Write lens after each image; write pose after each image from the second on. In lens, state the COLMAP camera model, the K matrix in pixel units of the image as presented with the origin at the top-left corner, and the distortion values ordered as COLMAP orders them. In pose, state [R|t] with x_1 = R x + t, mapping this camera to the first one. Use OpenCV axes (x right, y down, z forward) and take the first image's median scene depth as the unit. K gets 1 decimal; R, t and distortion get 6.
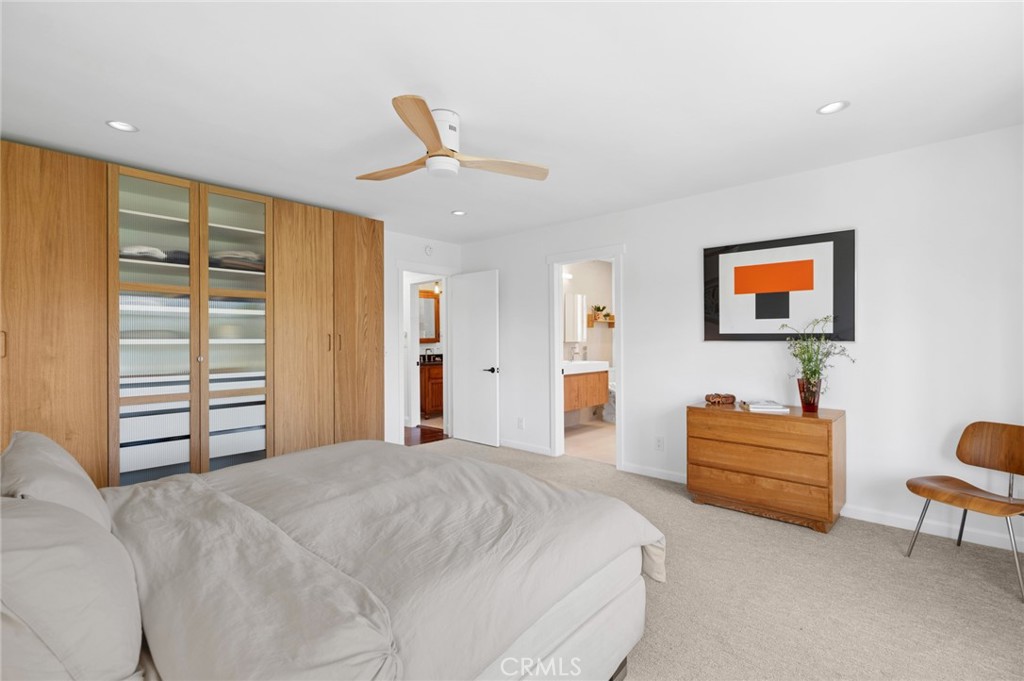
lens RADIAL K [[471.1, 0, 514.4], [0, 471.1, 338.2], [0, 0, 1]] dist [0.001218, 0.000671]
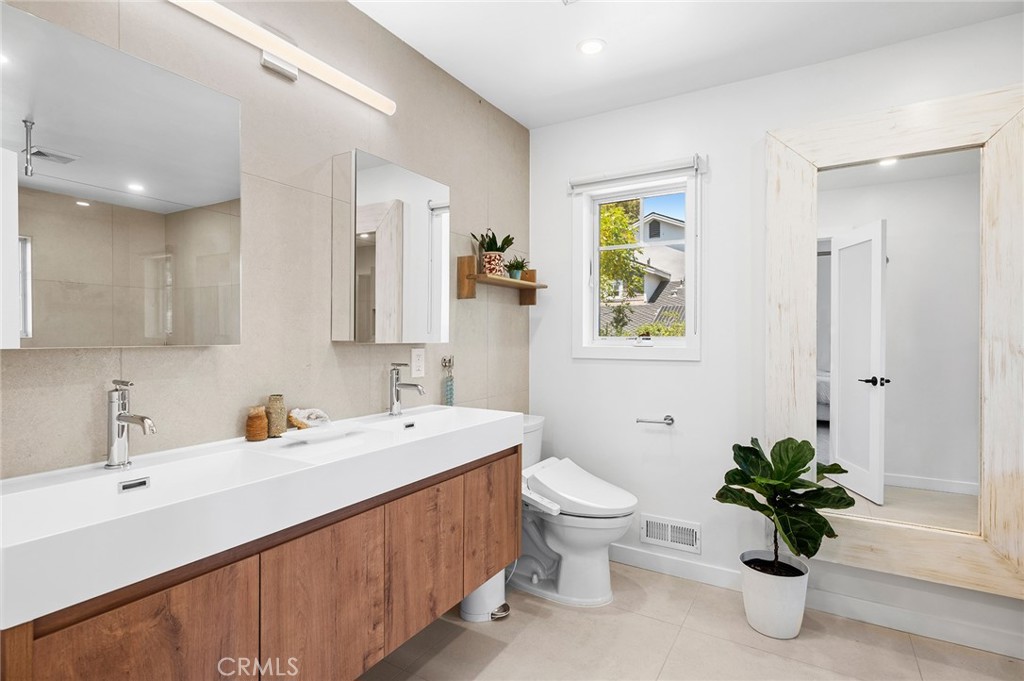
lens RADIAL K [[519.7, 0, 510.7], [0, 519.7, 338.8], [0, 0, 1]] dist [0.000847, 0.000160]
pose [[0.981330, 0.002255, 0.192319, 0.123351], [-0.002738, 0.999994, 0.002243, 0.003815], [-0.192312, -0.002728, 0.981330, 0.646695]]
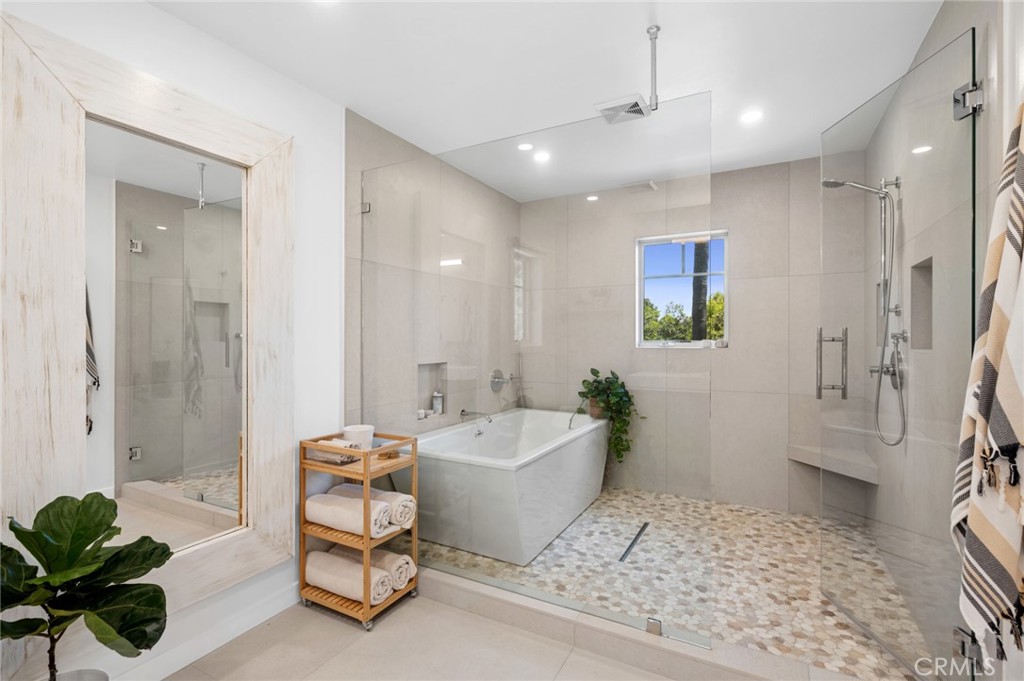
lens RADIAL K [[471.1, 0, 513.8], [0, 471.1, 340.7], [0, 0, 1]] dist [0.001218, 0.000671]
pose [[-0.232206, 0.000379, 0.972667, 0.122015], [0.004194, 0.999991, 0.000611, 0.001956], [-0.972658, 0.004222, -0.232205, 0.761064]]
